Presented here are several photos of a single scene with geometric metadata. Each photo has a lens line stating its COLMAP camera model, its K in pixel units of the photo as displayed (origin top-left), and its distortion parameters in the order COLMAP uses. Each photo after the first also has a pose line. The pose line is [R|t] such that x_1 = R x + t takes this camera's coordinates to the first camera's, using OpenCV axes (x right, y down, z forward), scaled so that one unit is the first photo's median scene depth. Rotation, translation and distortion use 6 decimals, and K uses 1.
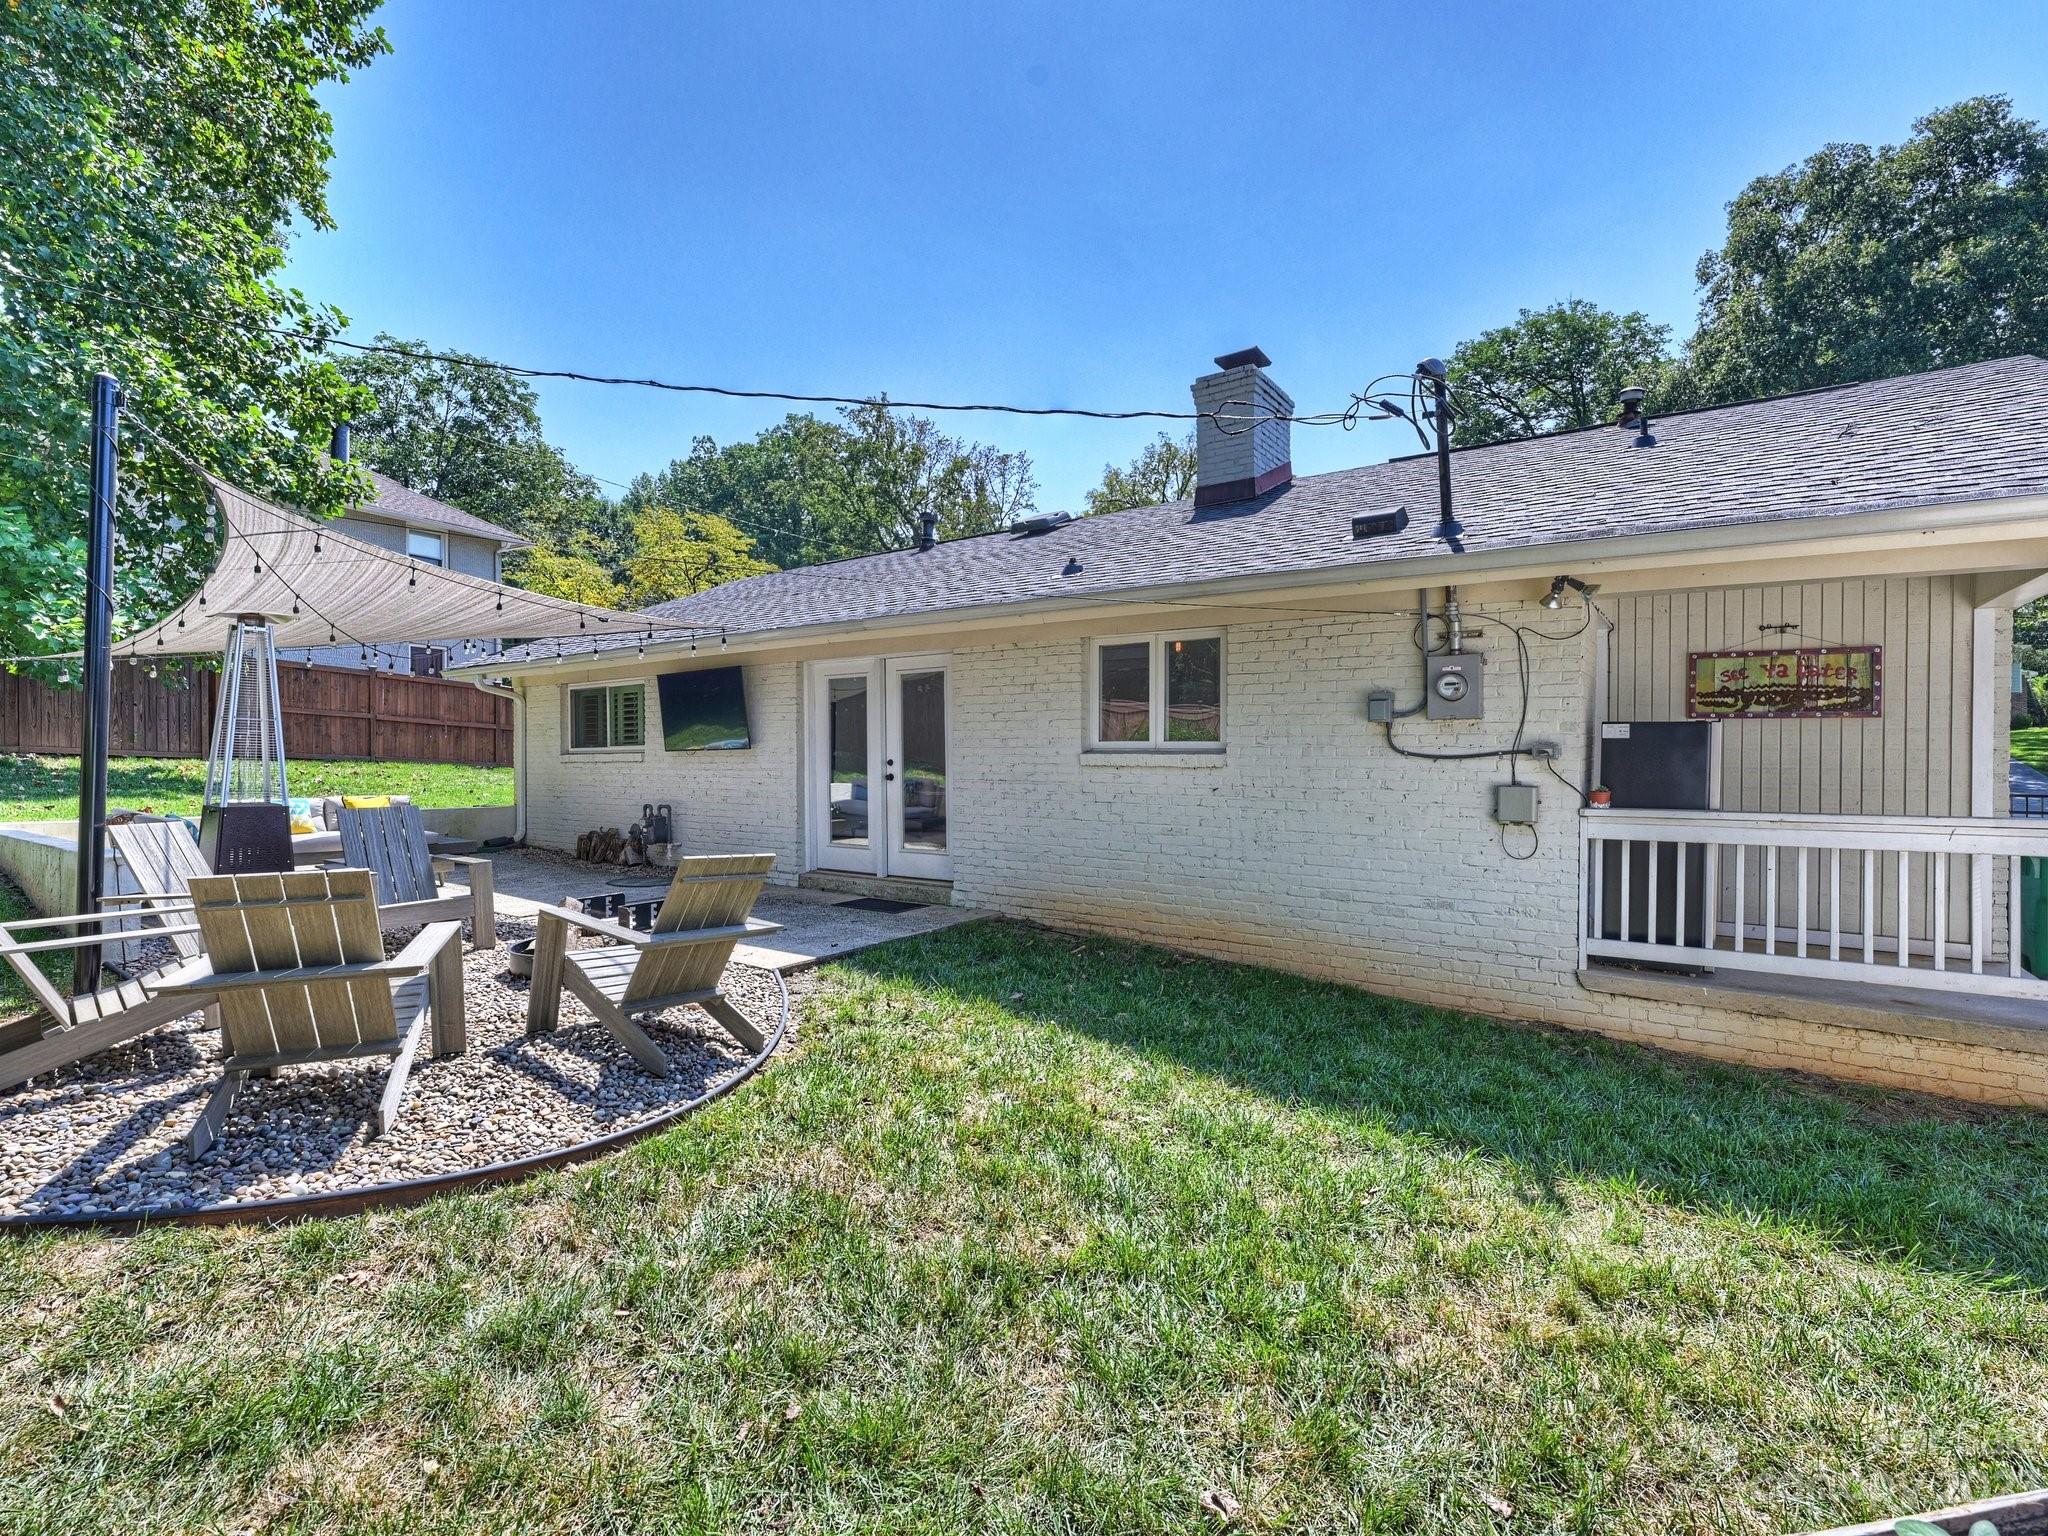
lens RADIAL K [[936.7, 0, 1024.0], [0, 936.7, 768.0], [0, 0, 1]] dist [-0.002394, 0.000437]
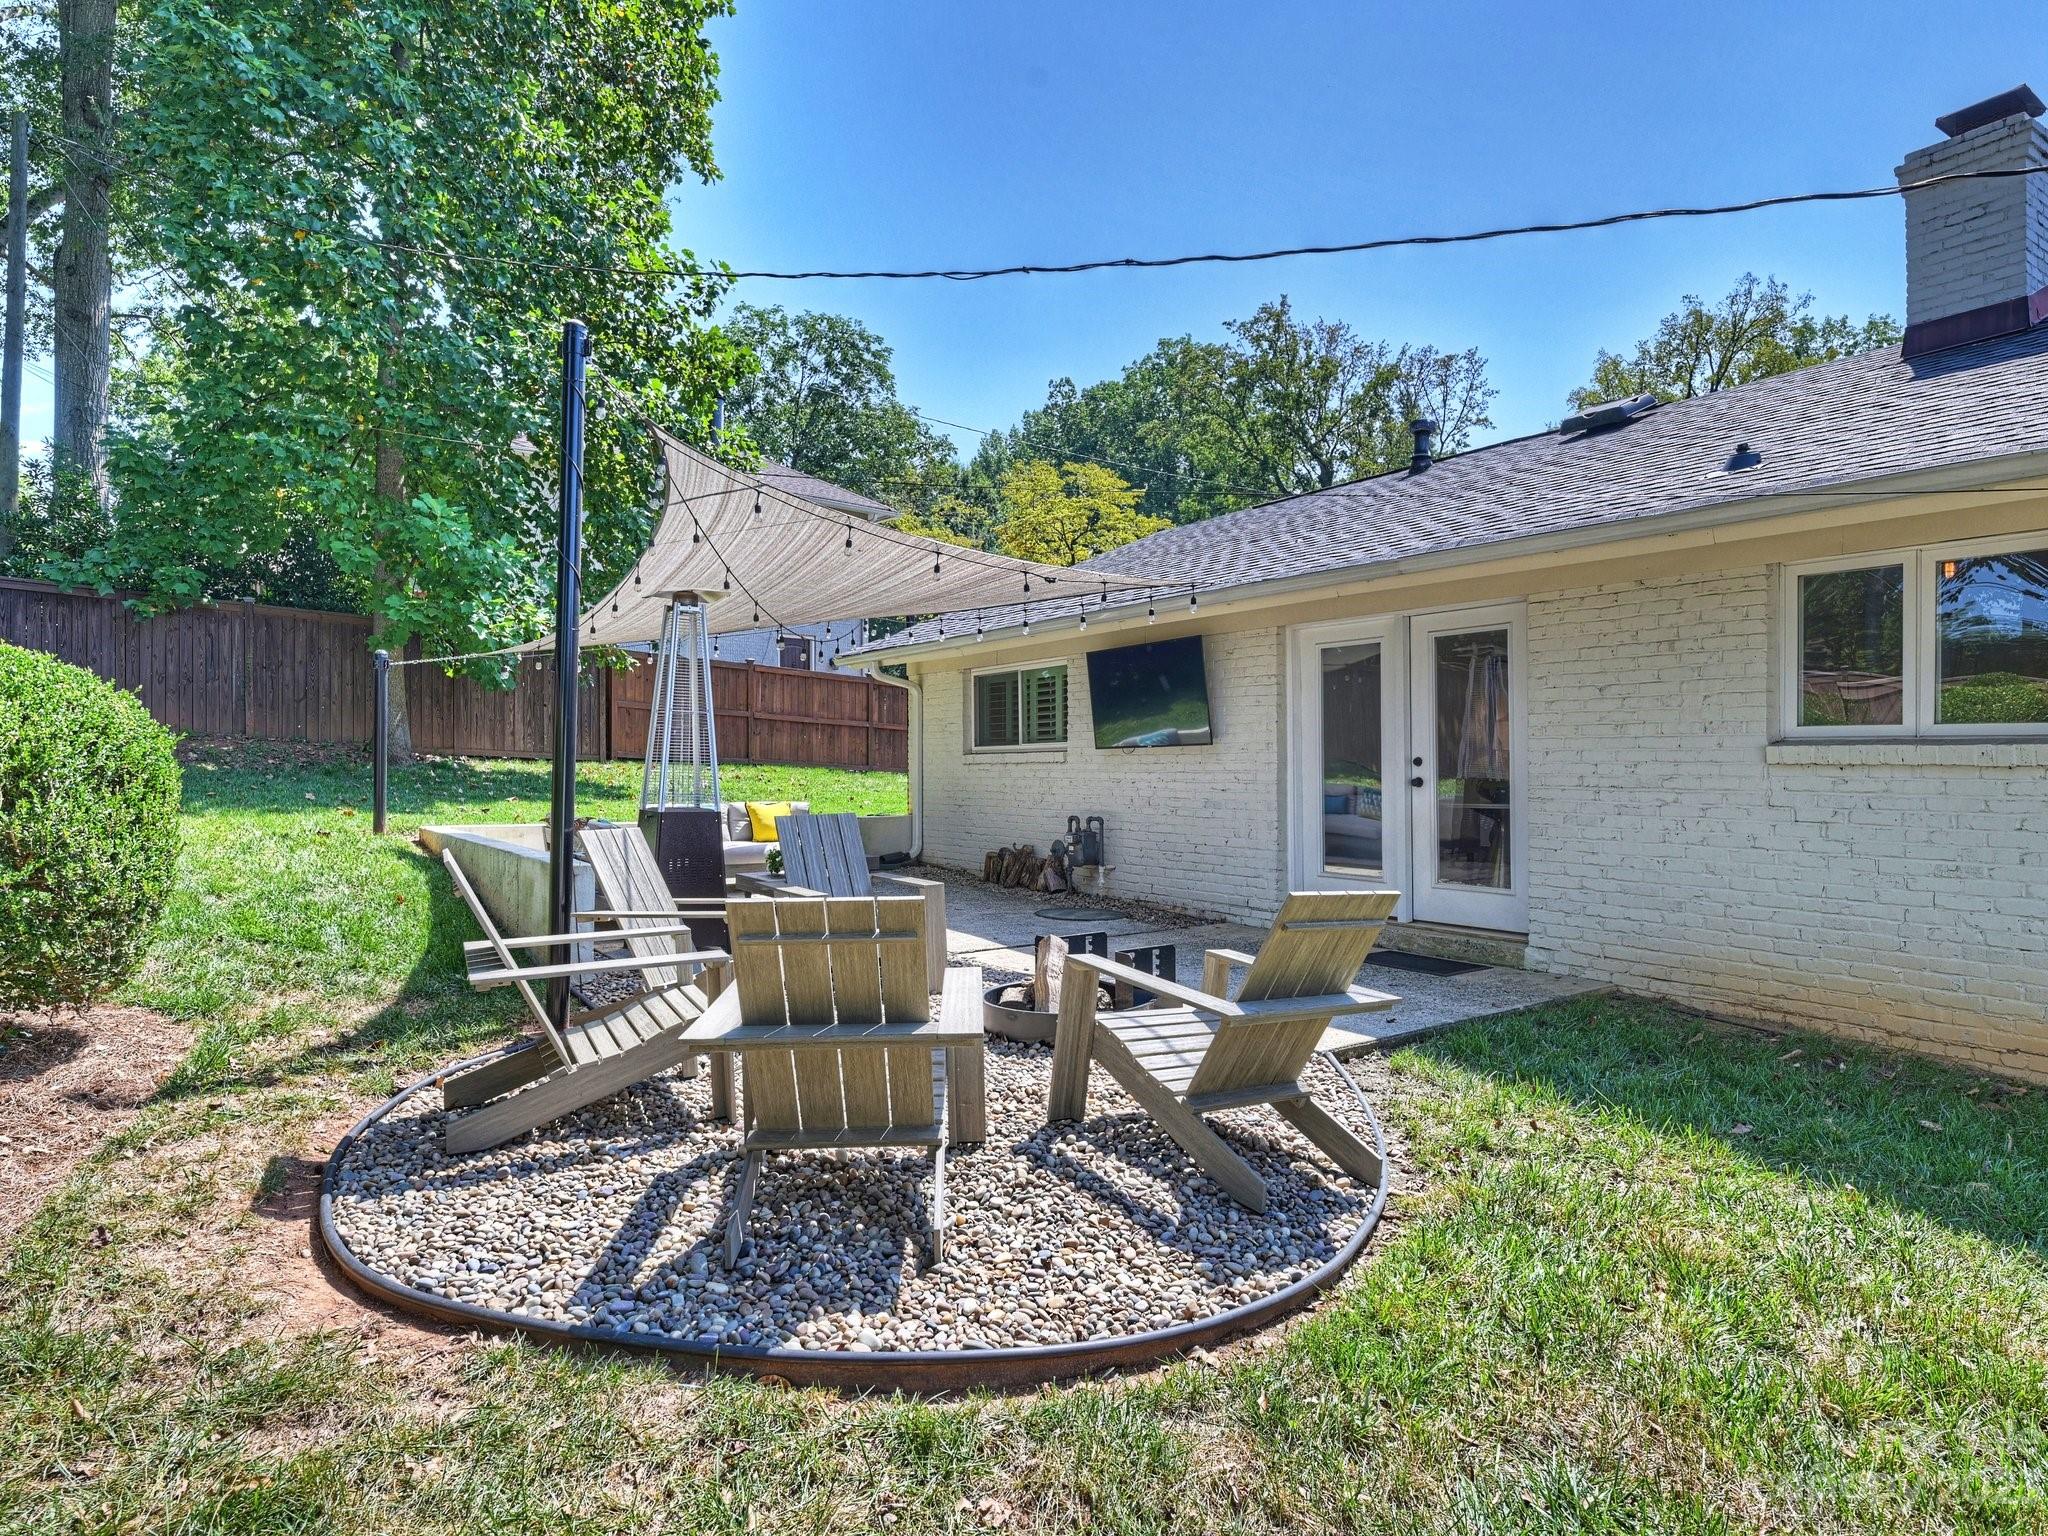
lens RADIAL K [[1168.3, 0, 1023.2], [0, 1168.3, 771.3], [0, 0, 1]] dist [-0.005754, -0.000082]
pose [[0.938679, 0.000650, -0.344791, -0.091878], [-0.001749, 0.999994, -0.002877, 0.003520], [0.344787, 0.003304, 0.938675, 0.050044]]
